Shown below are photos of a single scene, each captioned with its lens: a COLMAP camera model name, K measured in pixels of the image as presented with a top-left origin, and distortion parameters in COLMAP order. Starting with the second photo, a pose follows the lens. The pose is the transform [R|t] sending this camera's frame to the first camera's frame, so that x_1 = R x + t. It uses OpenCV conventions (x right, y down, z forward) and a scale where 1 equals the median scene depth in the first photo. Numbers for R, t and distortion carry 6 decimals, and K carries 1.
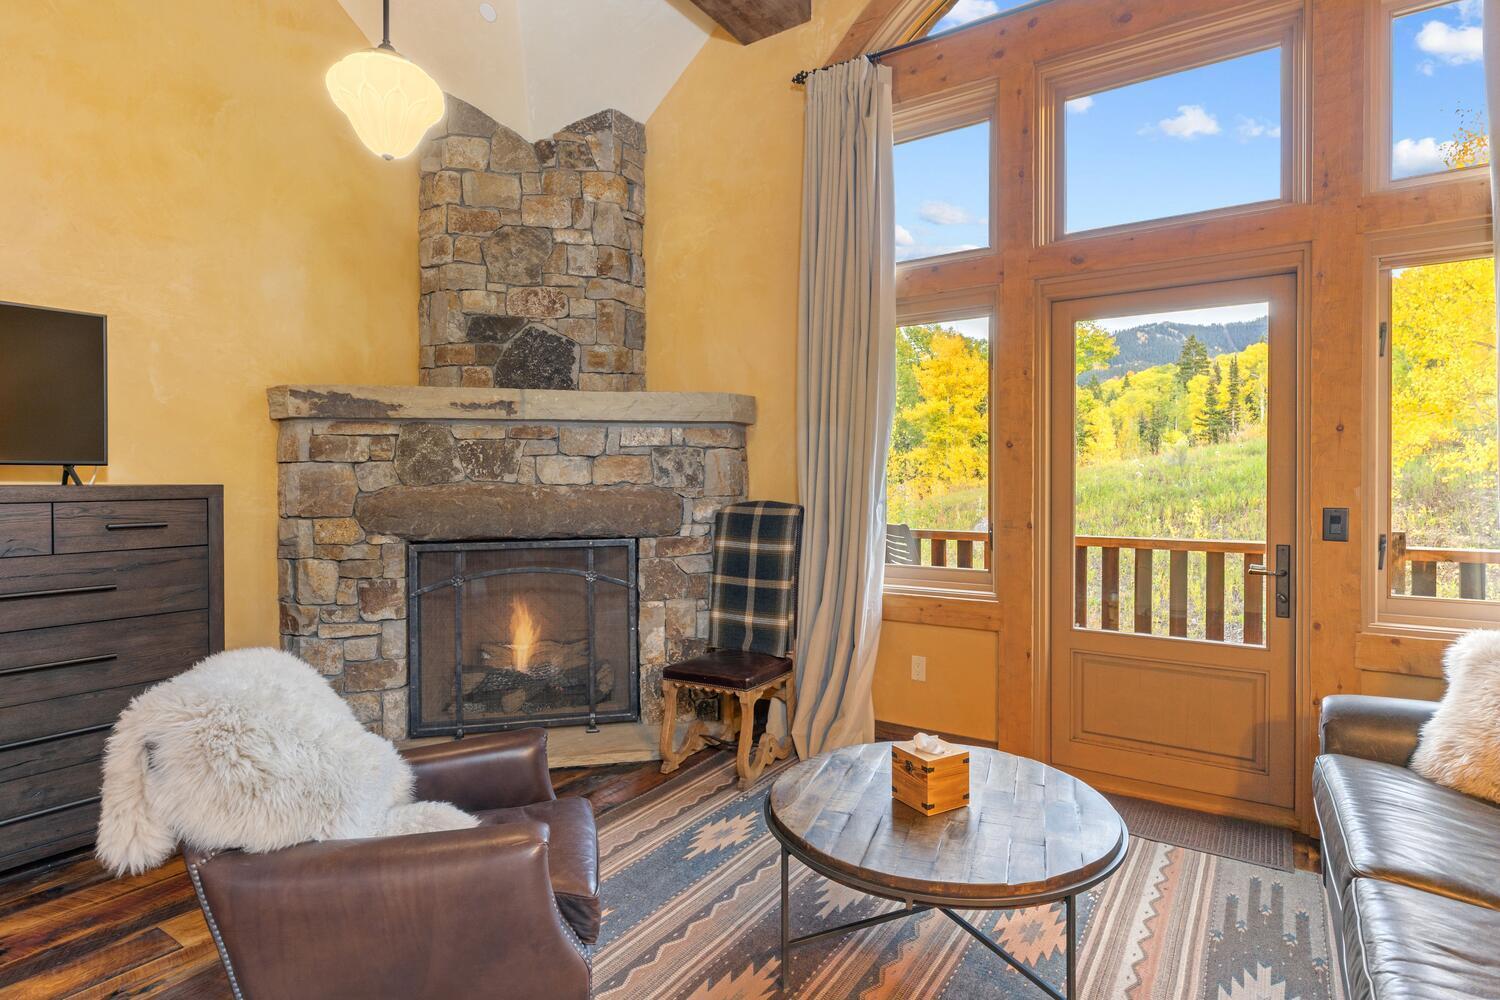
lens RADIAL K [[798.6, 0, 757.3], [0, 798.6, 487.2], [0, 0, 1]] dist [0.002110, 0.000282]
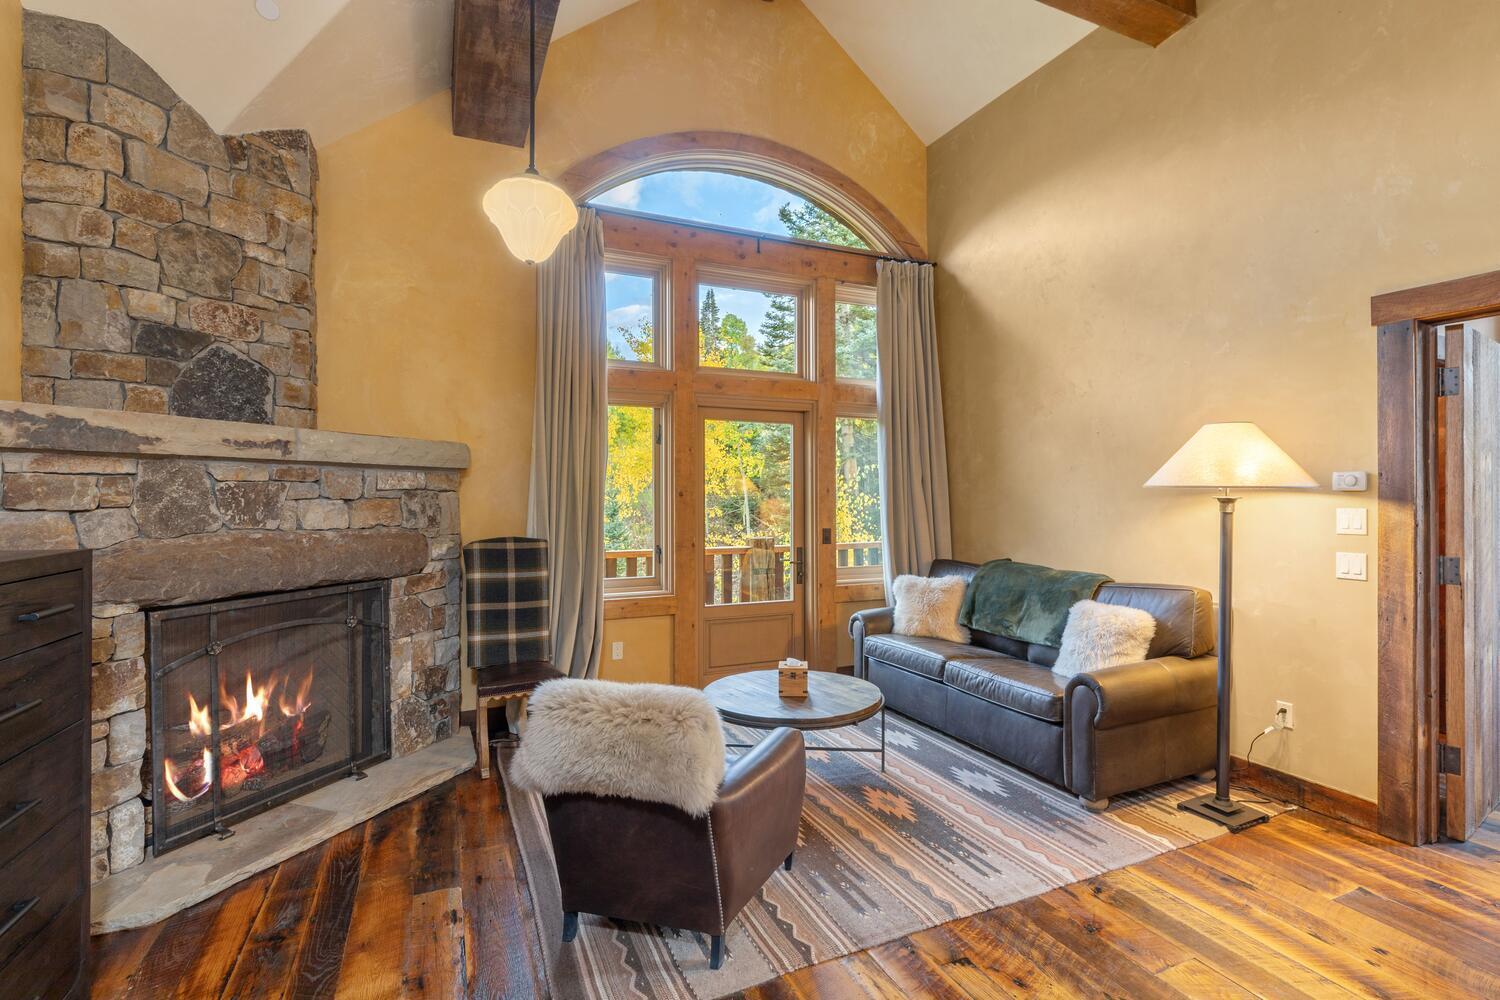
lens RADIAL K [[798.6, 0, 757.3], [0, 798.6, 487.2], [0, 0, 1]] dist [0.002110, 0.000282]
pose [[0.491389, 0.008510, 0.870899, -0.816774], [0.006387, 0.999890, -0.013375, -0.037592], [-0.870917, 0.012135, 0.491281, 0.079608]]
